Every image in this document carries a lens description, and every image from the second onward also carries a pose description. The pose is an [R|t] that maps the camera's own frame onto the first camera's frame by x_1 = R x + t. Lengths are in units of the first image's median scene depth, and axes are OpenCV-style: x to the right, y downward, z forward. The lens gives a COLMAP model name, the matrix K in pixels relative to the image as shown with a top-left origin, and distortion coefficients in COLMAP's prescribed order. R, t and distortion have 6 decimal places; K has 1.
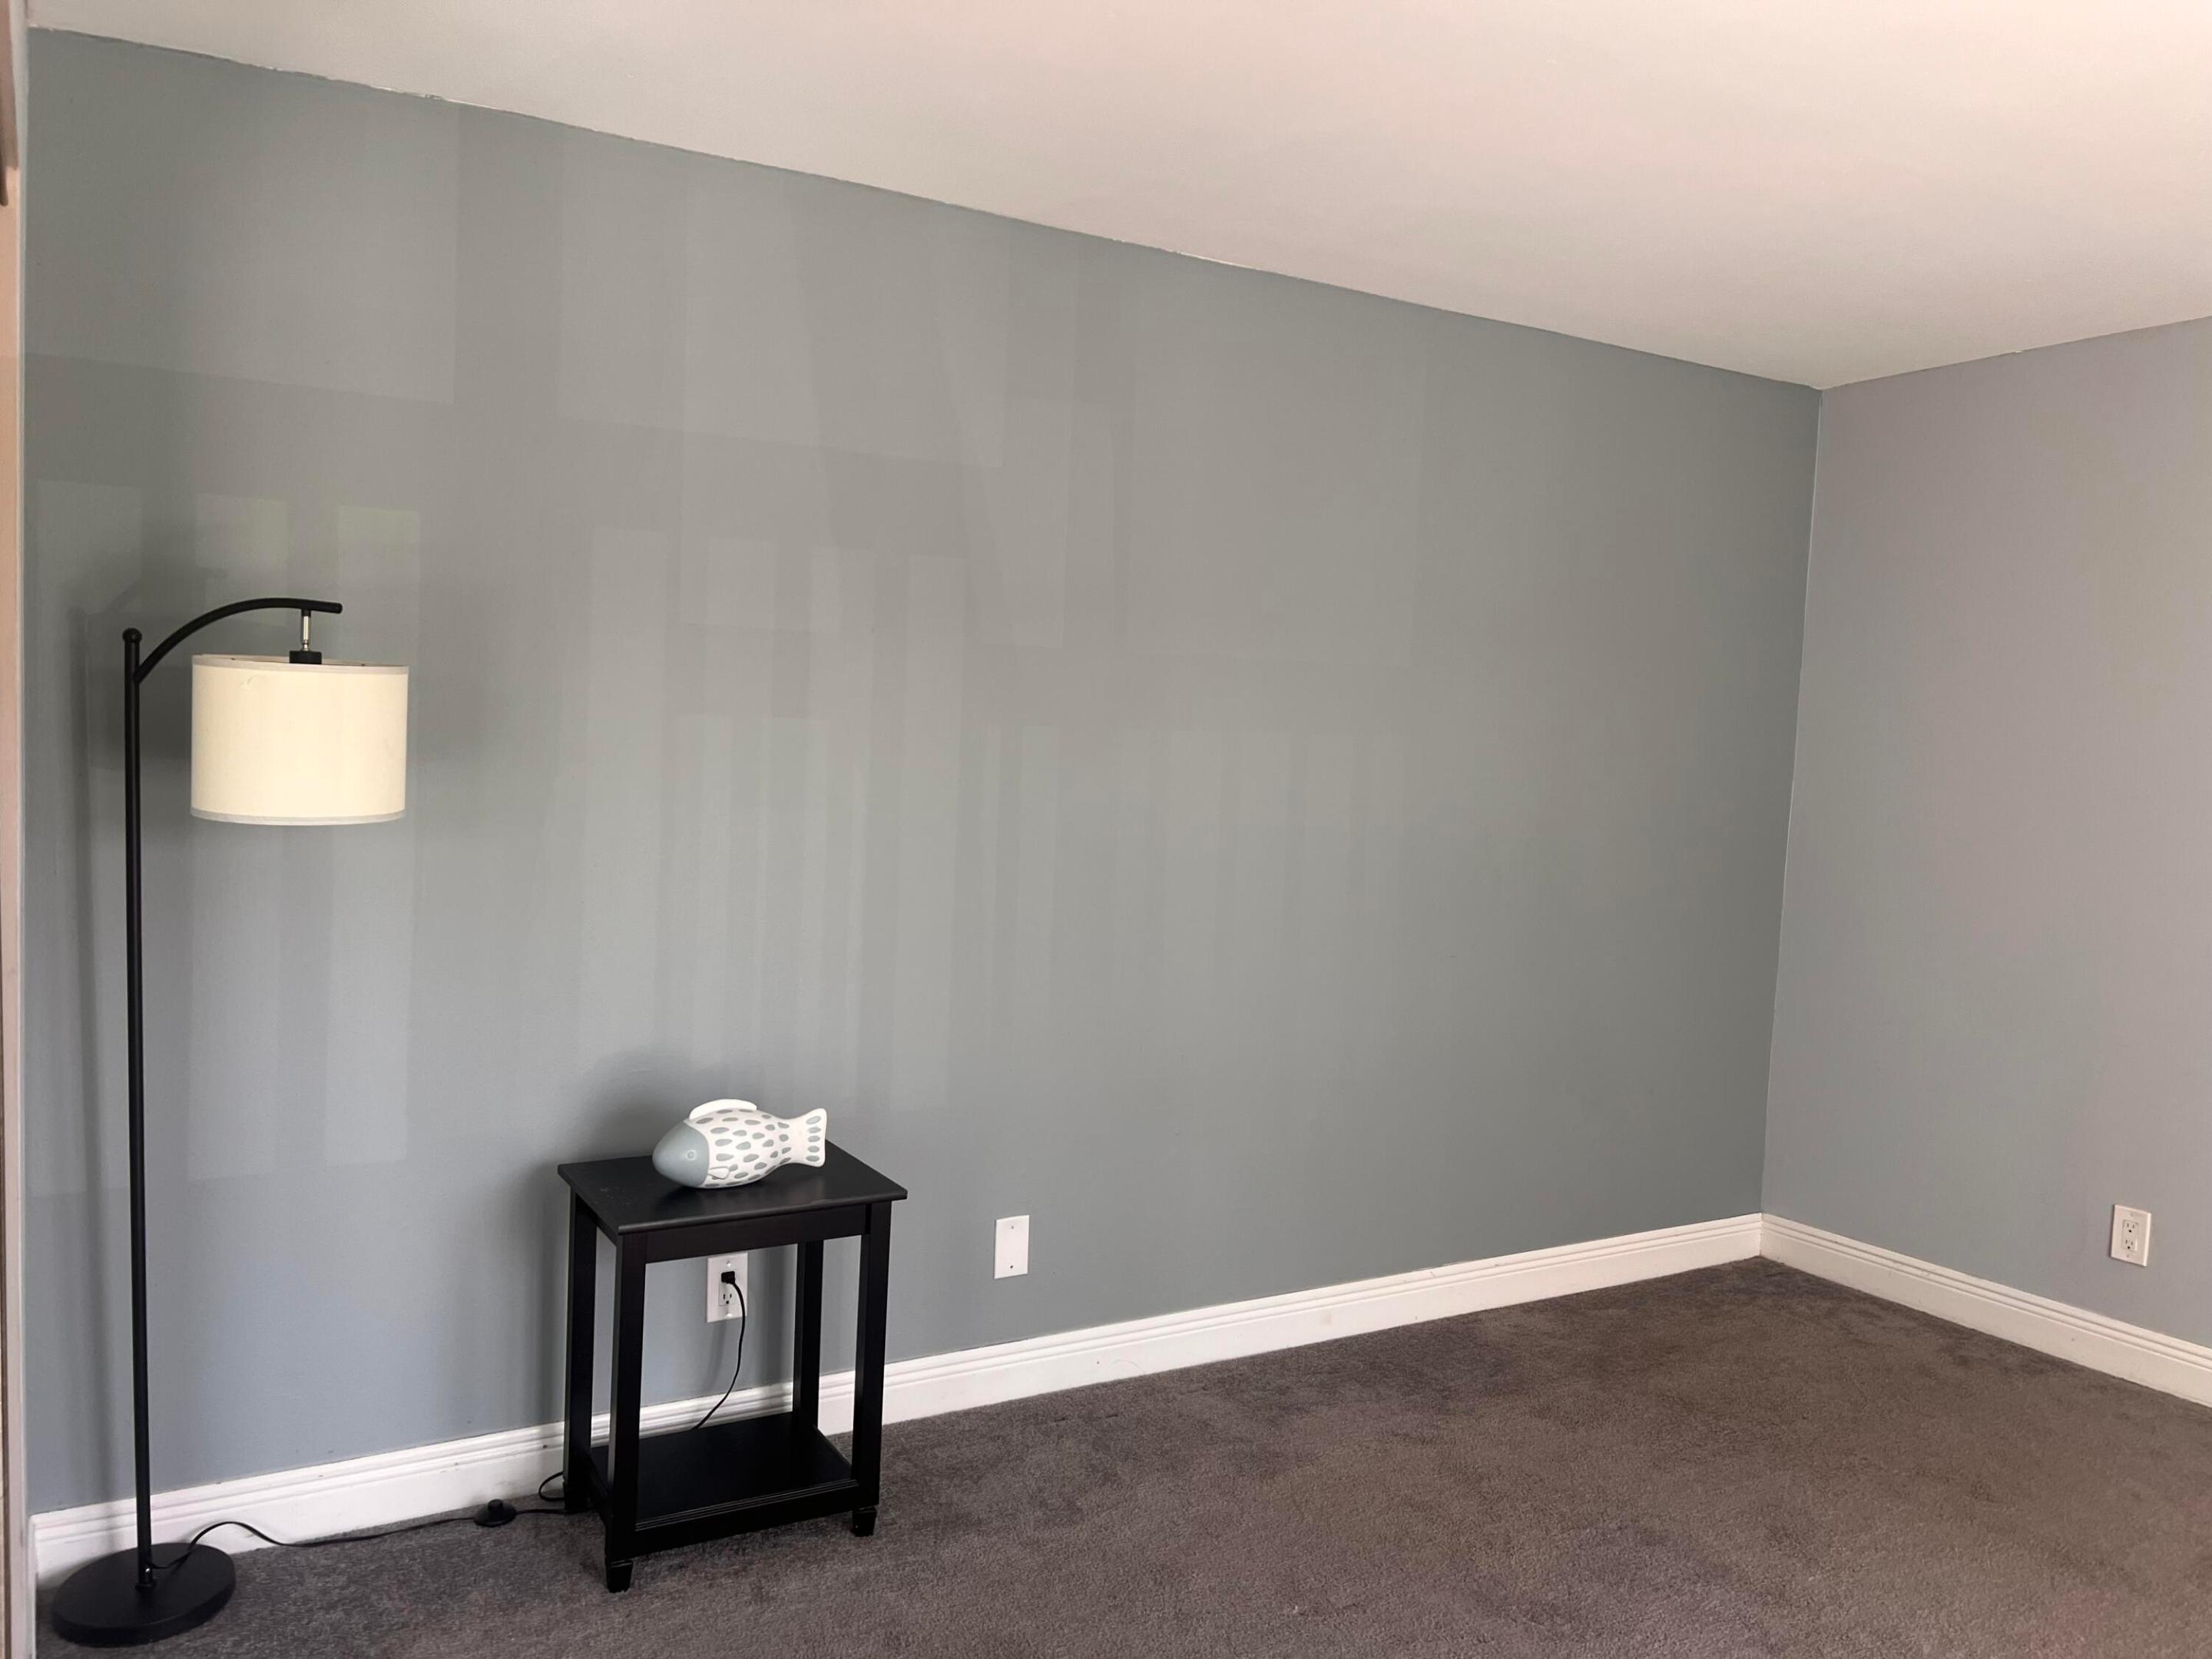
lens RADIAL K [[1676.0, 0, 1094.2], [0, 1676.0, 817.1], [0, 0, 1]] dist [0.027562, -0.040112]
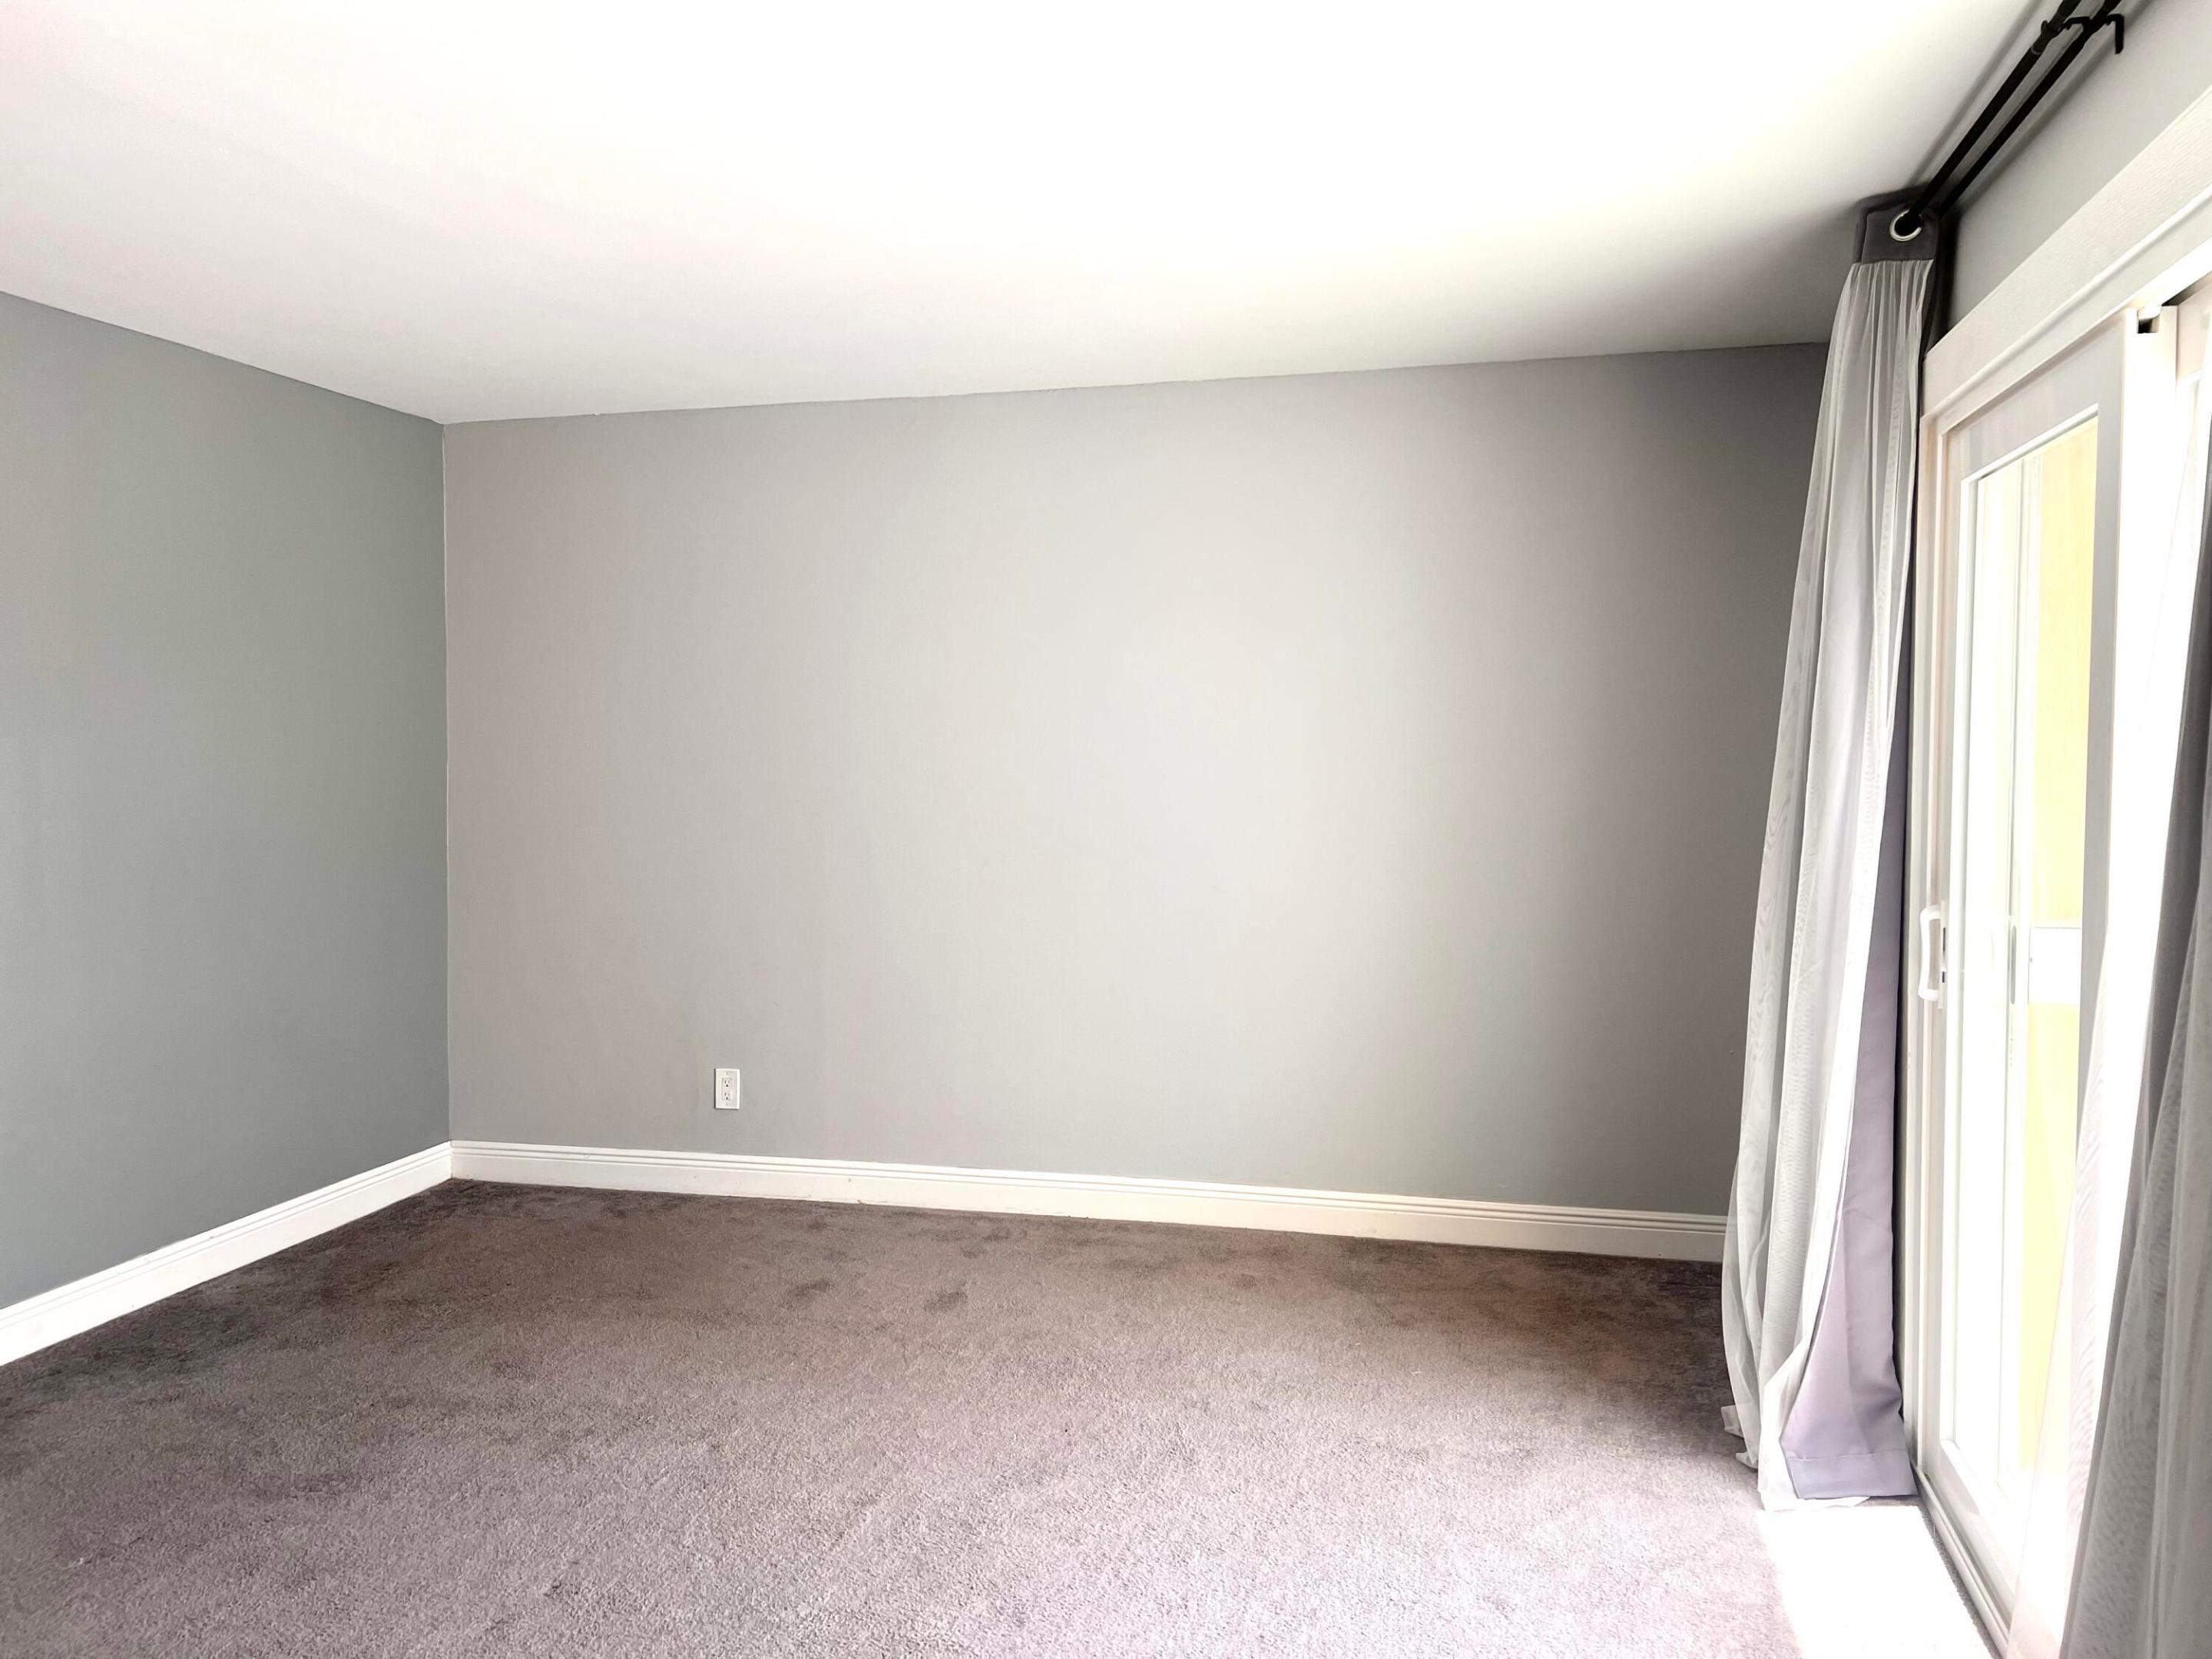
lens RADIAL K [[1676.0, 0, 1105.3], [0, 1676.0, 813.3], [0, 0, 1]] dist [0.027562, -0.040112]
pose [[0.701853, -0.061545, 0.709658, -0.123520], [0.058129, 0.997886, 0.029052, 0.002340], [-0.709946, 0.020862, 0.703947, -0.183115]]
